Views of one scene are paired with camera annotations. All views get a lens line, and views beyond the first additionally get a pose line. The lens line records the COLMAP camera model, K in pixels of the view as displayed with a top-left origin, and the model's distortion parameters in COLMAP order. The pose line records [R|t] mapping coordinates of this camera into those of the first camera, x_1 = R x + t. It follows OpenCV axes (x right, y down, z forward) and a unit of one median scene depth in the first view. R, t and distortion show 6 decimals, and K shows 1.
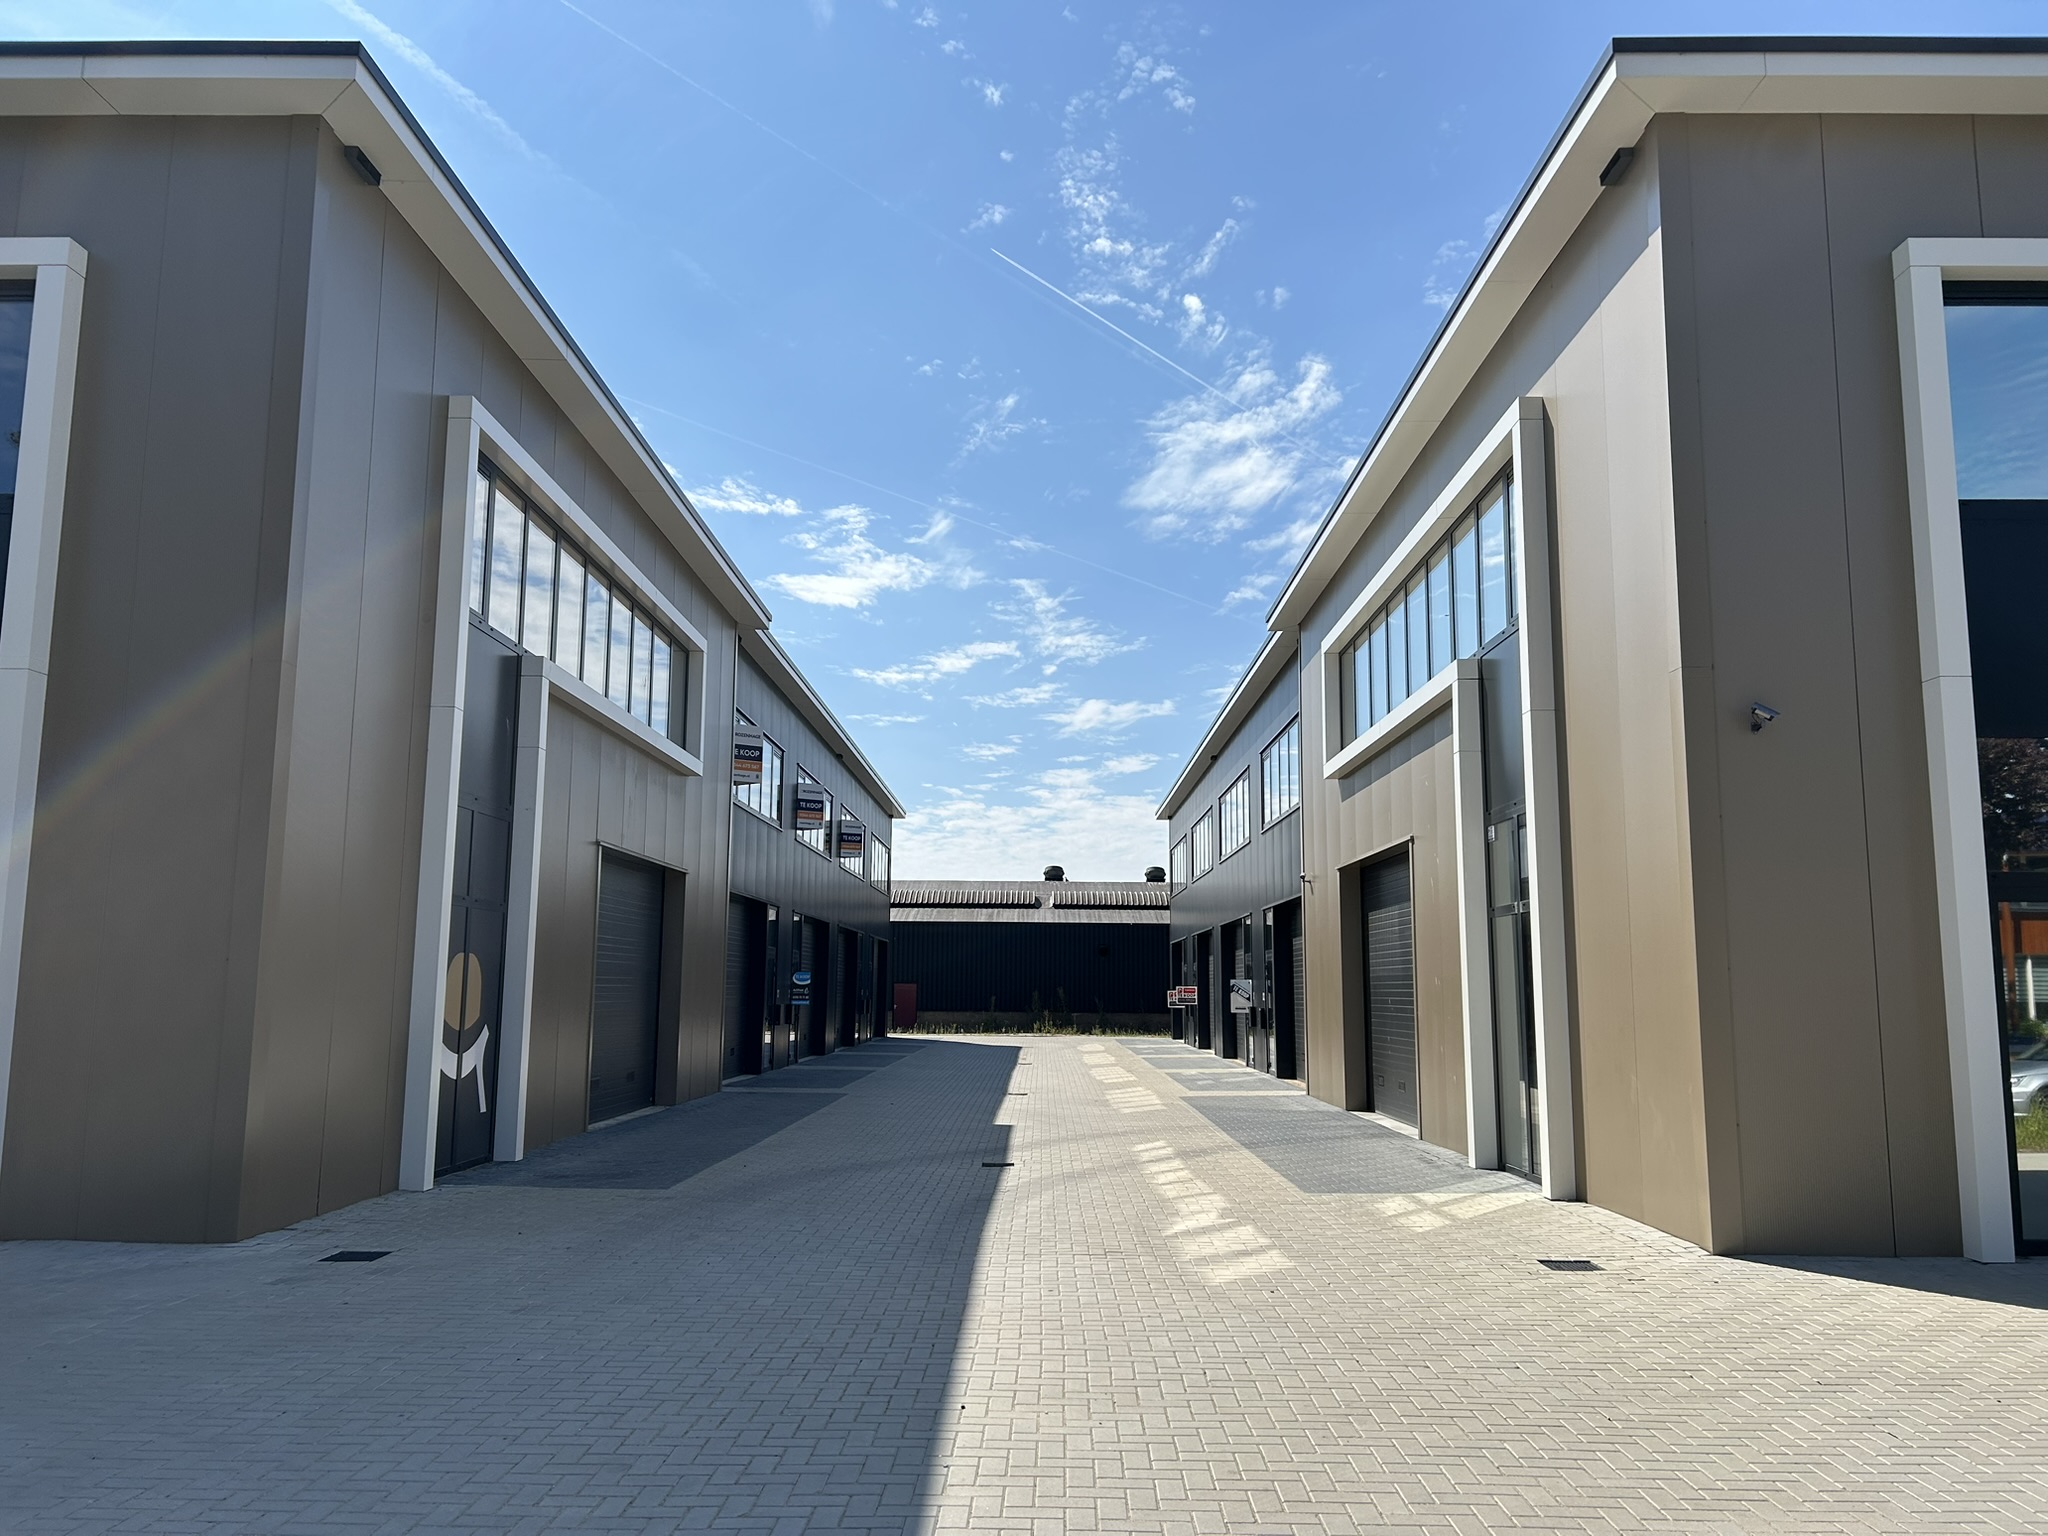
lens RADIAL K [[1535.2, 0, 1018.7], [0, 1535.2, 778.6], [0, 0, 1]] dist [0.057532, -0.059405]
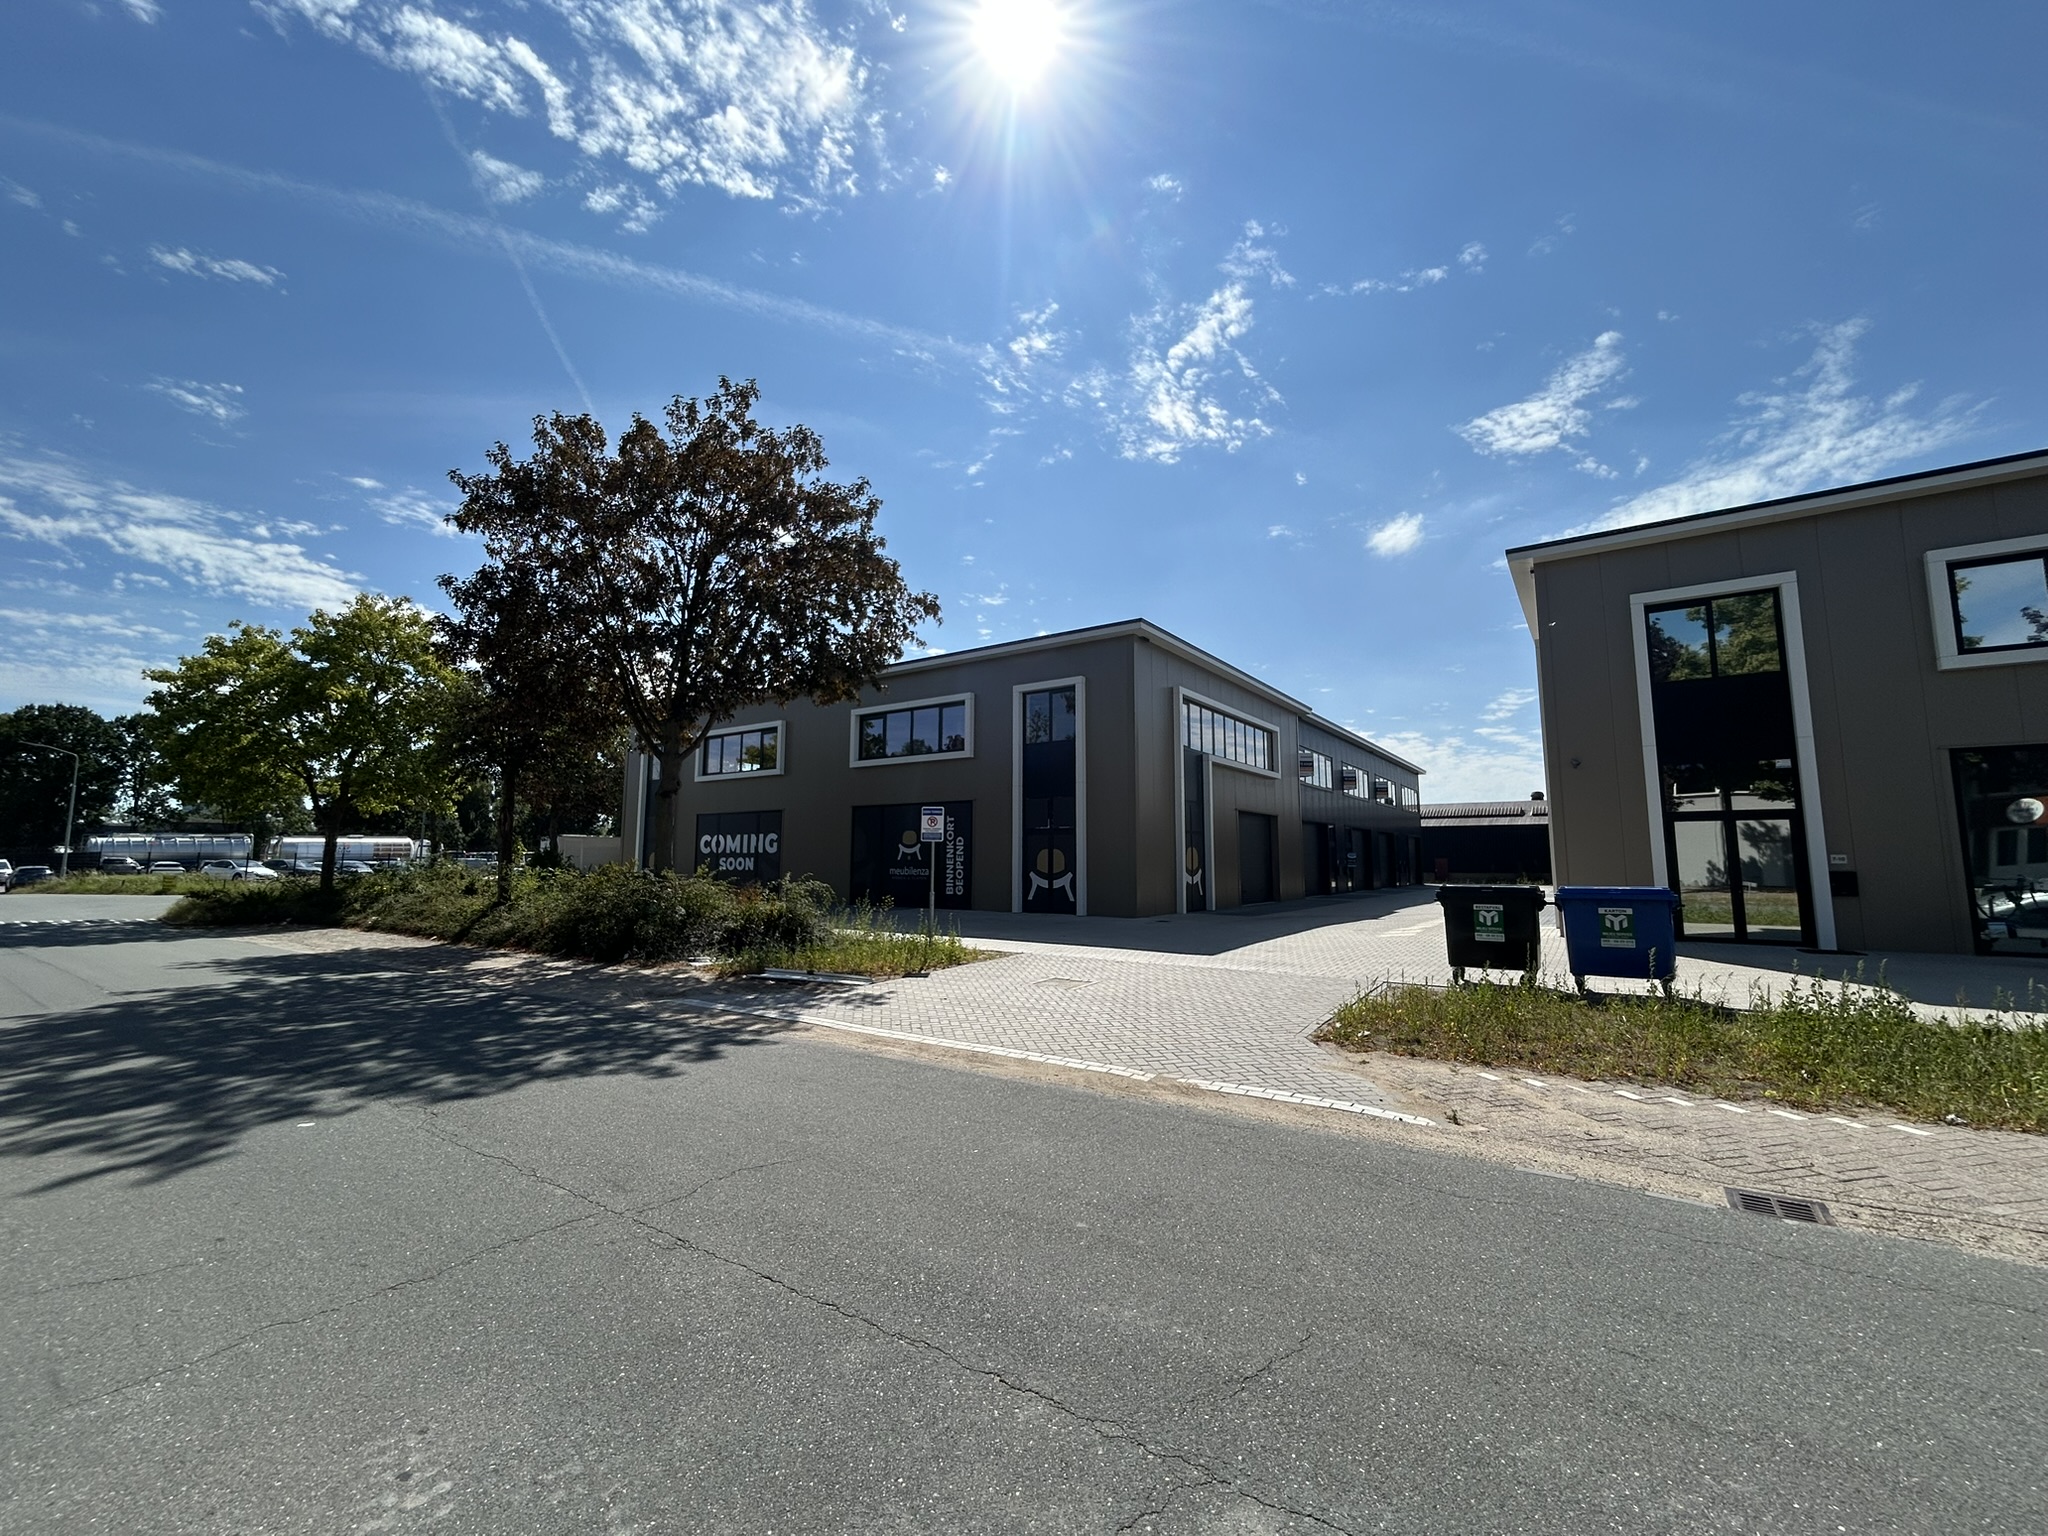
lens RADIAL K [[828.2, 0, 1020.1], [0, 828.2, 766.1], [0, 0, 1]] dist [-0.000461, 0.000229]
pose [[0.830402, -0.075871, -0.551974, 0.210383], [0.084885, 0.996348, -0.009249, -0.048415], [0.550660, -0.039175, 0.833810, -0.435272]]
